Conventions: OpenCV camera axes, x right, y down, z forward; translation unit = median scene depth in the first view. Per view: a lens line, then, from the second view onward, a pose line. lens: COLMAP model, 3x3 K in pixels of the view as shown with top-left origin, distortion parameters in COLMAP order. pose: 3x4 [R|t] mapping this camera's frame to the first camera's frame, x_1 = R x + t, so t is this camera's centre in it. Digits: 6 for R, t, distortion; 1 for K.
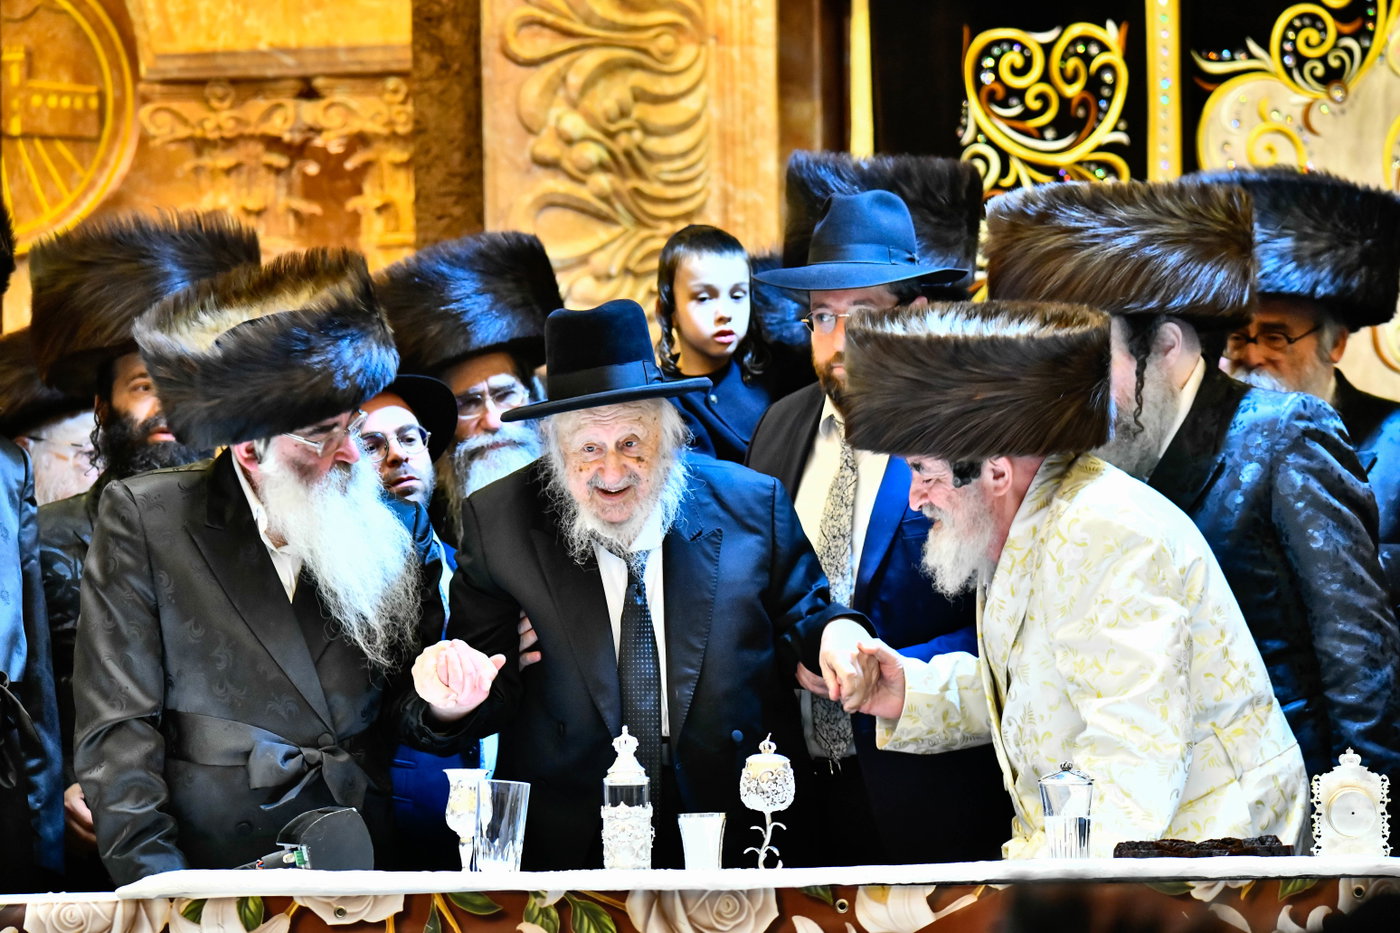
lens RADIAL K [[9923.2, 0, 700.0], [0, 9923.2, 466.5], [0, 0, 1]] dist [1.251191, -13.061105]
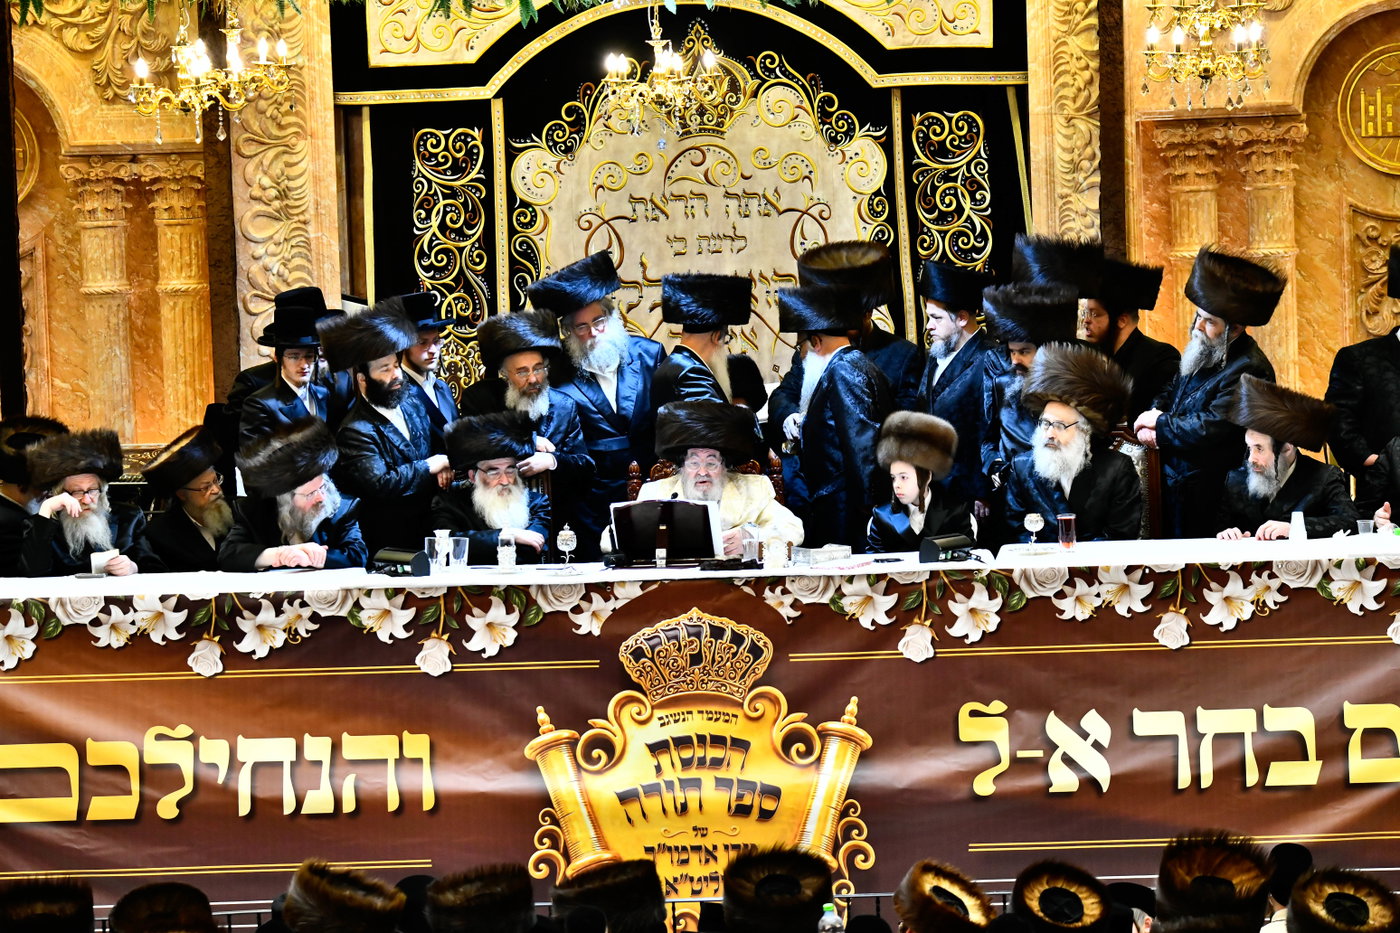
lens RADIAL K [[7562.0, 0, 697.0], [0, 7562.0, 429.5], [0, 0, 1]] dist [0.482453, 17.761311]
pose [[0.975138, -0.031806, 0.219305, -0.308964], [0.009501, 0.994737, 0.102023, -0.157886], [-0.221396, -0.097403, 0.970307, -0.785988]]
